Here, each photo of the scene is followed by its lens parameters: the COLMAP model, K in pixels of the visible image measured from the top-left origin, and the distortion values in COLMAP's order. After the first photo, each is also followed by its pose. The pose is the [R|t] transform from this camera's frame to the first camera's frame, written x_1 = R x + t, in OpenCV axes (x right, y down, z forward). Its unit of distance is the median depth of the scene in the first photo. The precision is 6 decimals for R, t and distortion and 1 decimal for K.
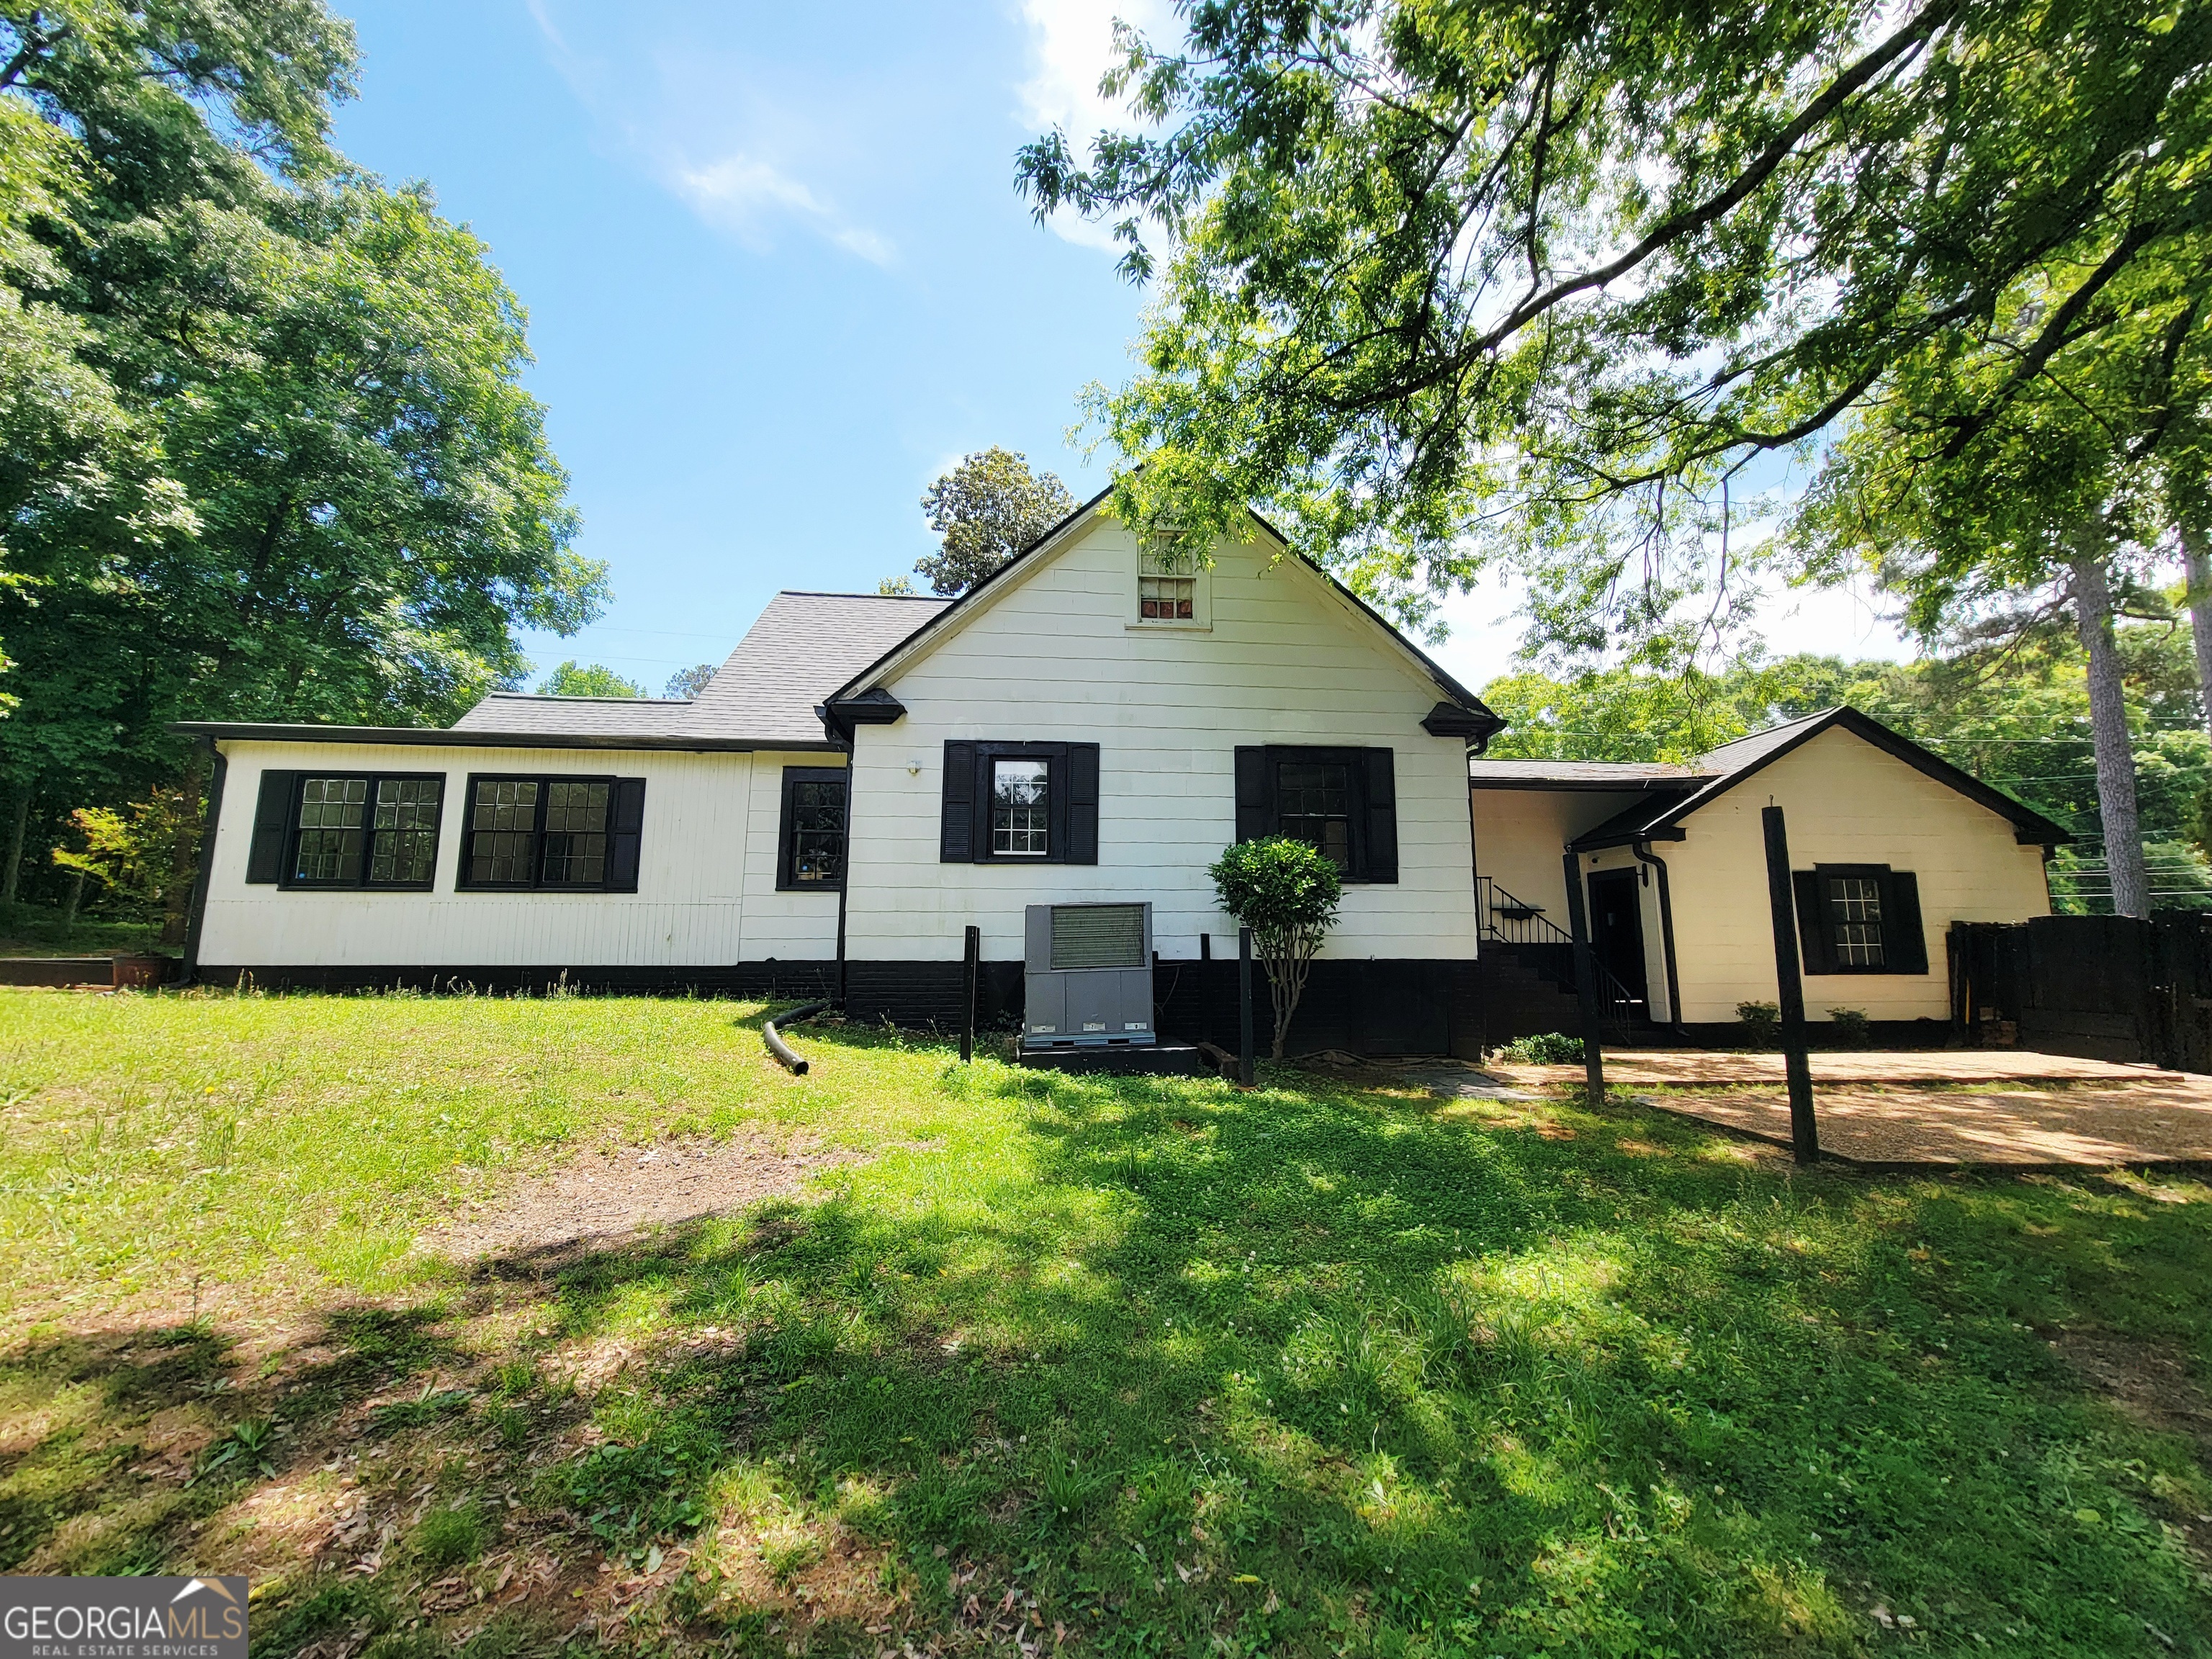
lens RADIAL K [[899.7, 0, 1105.8], [0, 899.7, 836.8], [0, 0, 1]] dist [-0.005560, 0.002148]
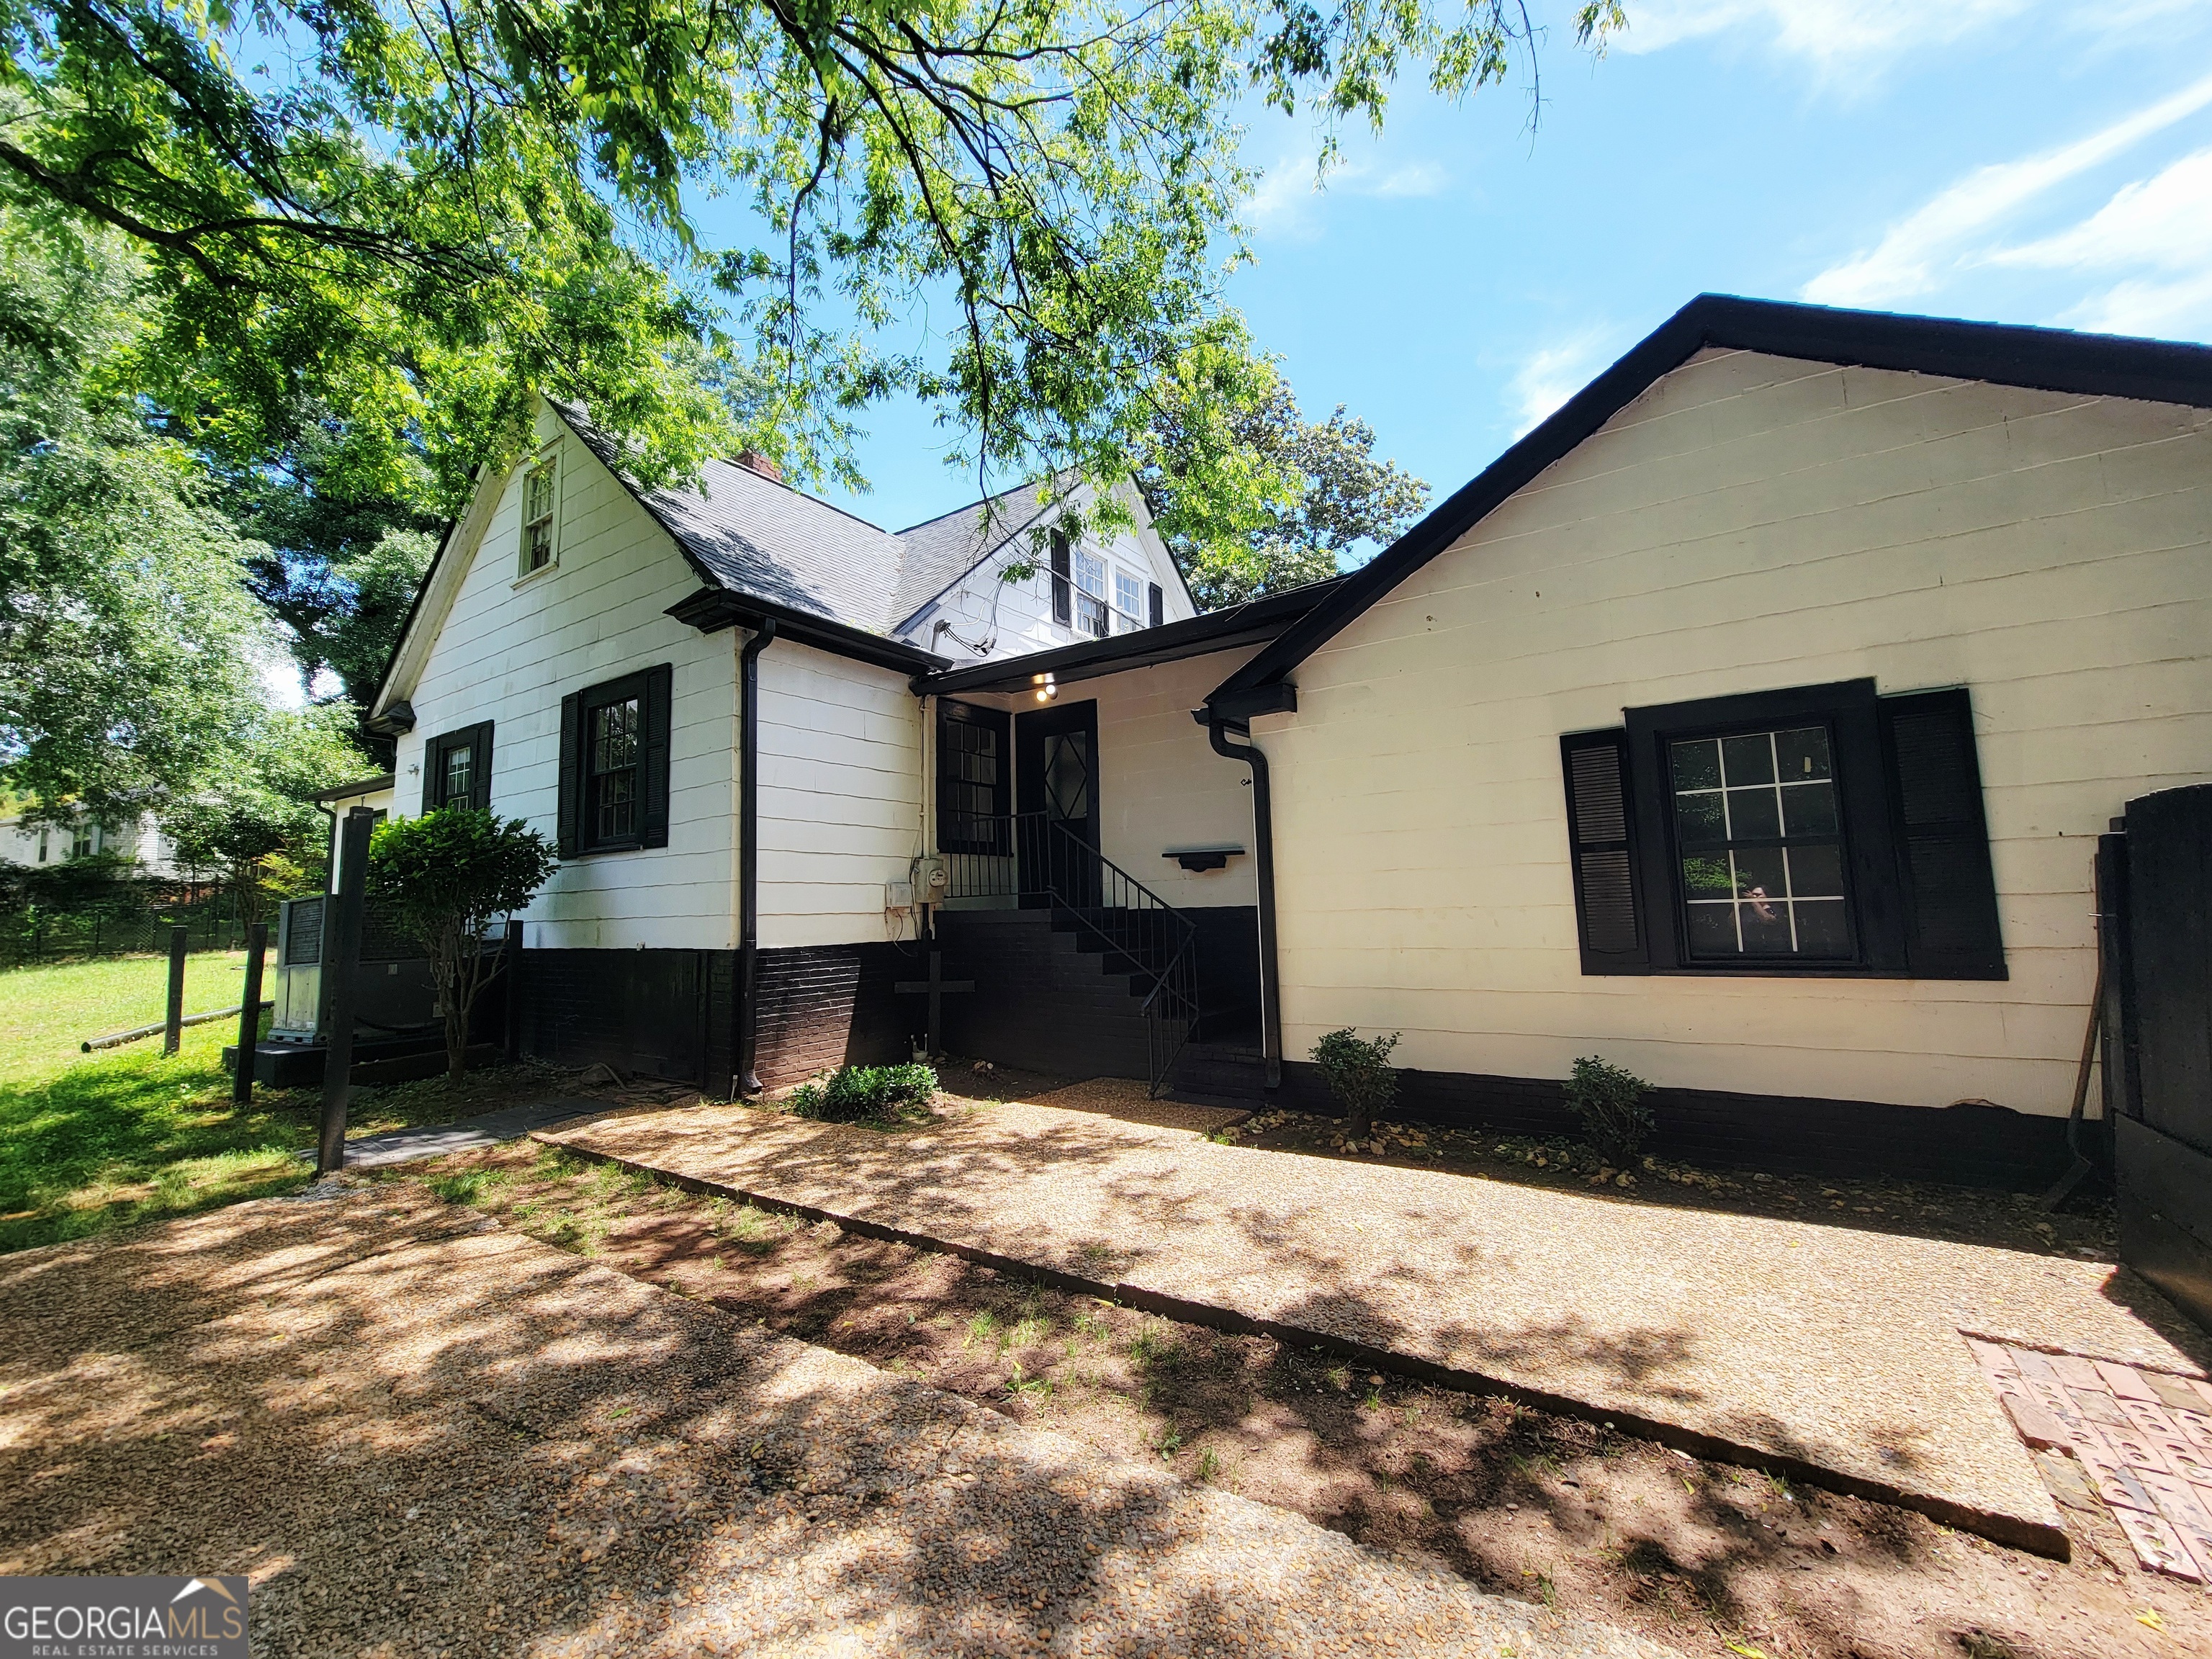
lens RADIAL K [[899.7, 0, 1109.0], [0, 899.7, 823.1], [0, 0, 1]] dist [-0.005560, 0.002148]
pose [[0.781270, -0.080763, -0.618946, 0.866642], [0.109023, 0.994008, 0.007912, 0.053710], [0.614598, -0.073661, 0.785394, 0.523026]]
